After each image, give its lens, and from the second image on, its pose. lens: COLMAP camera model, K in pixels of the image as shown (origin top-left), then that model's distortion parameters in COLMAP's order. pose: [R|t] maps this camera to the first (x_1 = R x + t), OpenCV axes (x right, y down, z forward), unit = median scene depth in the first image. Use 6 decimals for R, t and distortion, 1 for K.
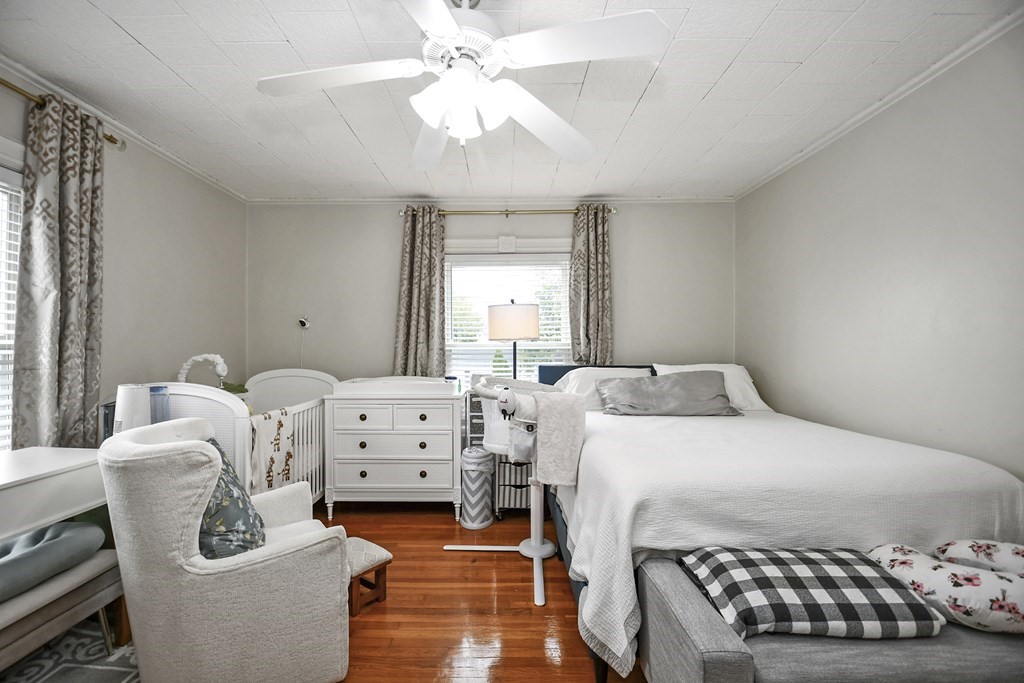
lens RADIAL K [[454.8, 0, 492.4], [0, 454.8, 347.2], [0, 0, 1]] dist [0.015253, -0.022617]
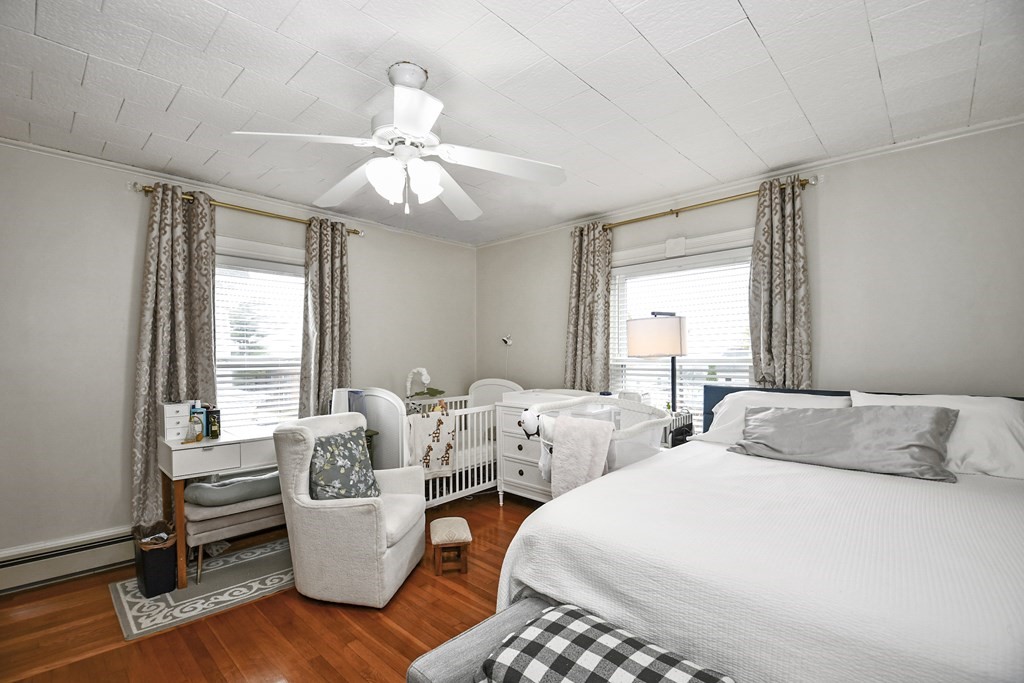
lens RADIAL K [[461.1, 0, 507.2], [0, 461.1, 362.4], [0, 0, 1]] dist [0.016858, -0.000252]
pose [[0.732626, 0.011703, -0.680531, 0.469932], [0.007978, 0.999636, 0.025779, -0.030471], [0.680584, -0.024316, 0.732266, 0.120171]]
